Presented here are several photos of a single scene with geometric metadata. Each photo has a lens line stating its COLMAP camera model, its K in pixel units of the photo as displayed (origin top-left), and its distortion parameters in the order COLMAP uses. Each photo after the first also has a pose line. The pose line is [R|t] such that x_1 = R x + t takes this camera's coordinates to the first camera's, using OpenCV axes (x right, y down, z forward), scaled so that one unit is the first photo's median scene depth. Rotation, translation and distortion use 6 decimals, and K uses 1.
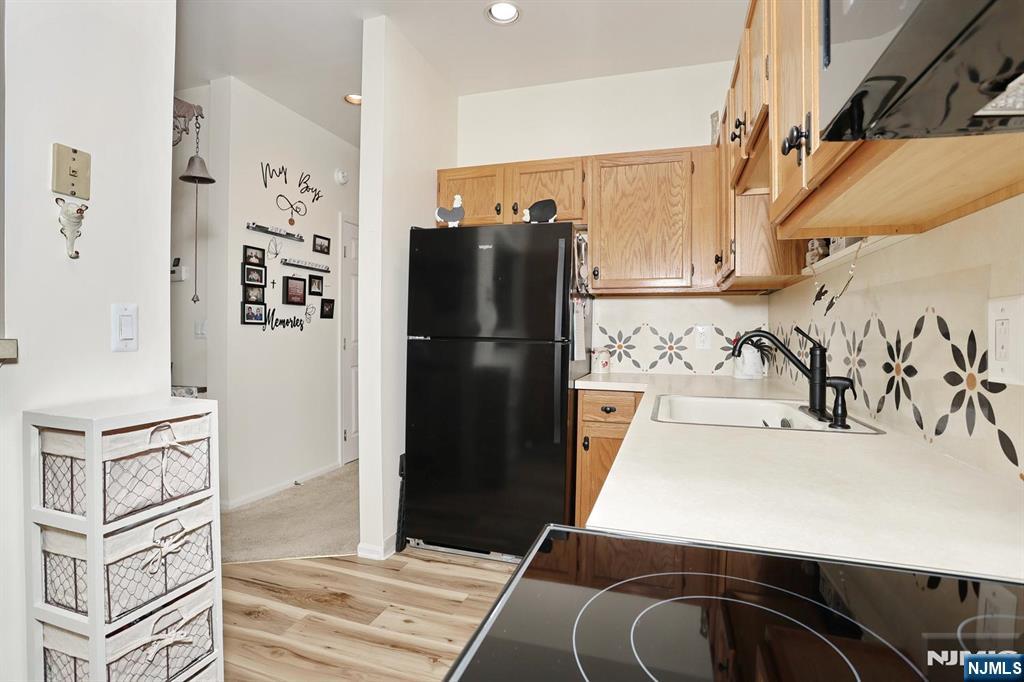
lens RADIAL K [[499.4, 0, 510.0], [0, 499.4, 335.6], [0, 0, 1]] dist [-0.077789, 0.036476]
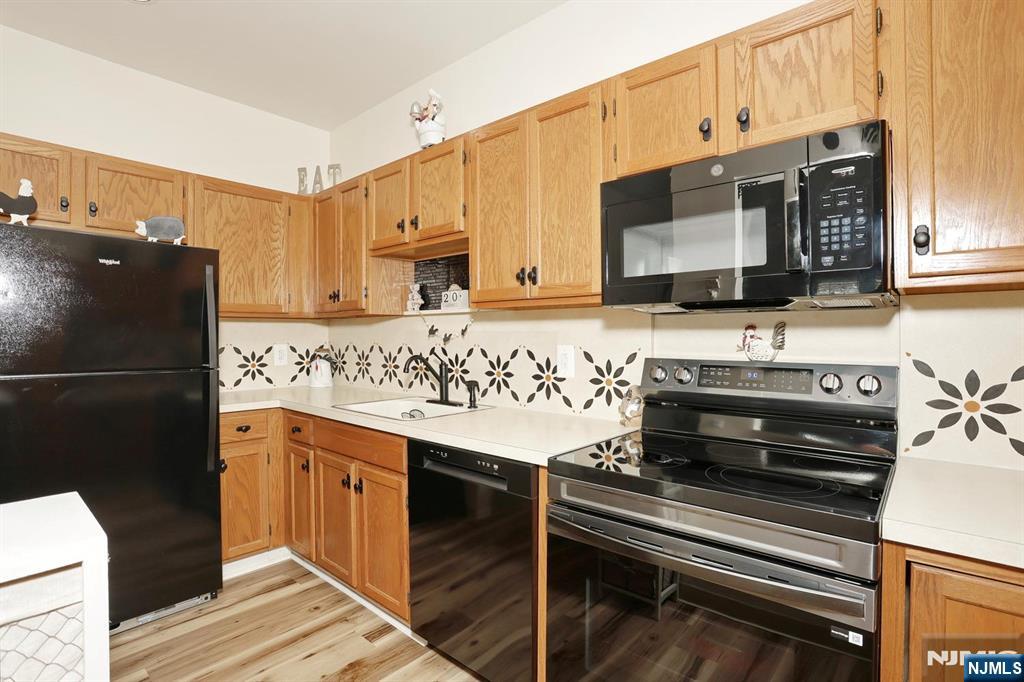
lens RADIAL K [[499.4, 0, 510.0], [0, 499.4, 335.6], [0, 0, 1]] dist [-0.077789, 0.036476]
pose [[0.392653, -0.012609, 0.919600, -0.555793], [0.011460, 0.999895, 0.008816, -0.055291], [-0.919615, 0.007077, 0.392756, 0.064808]]
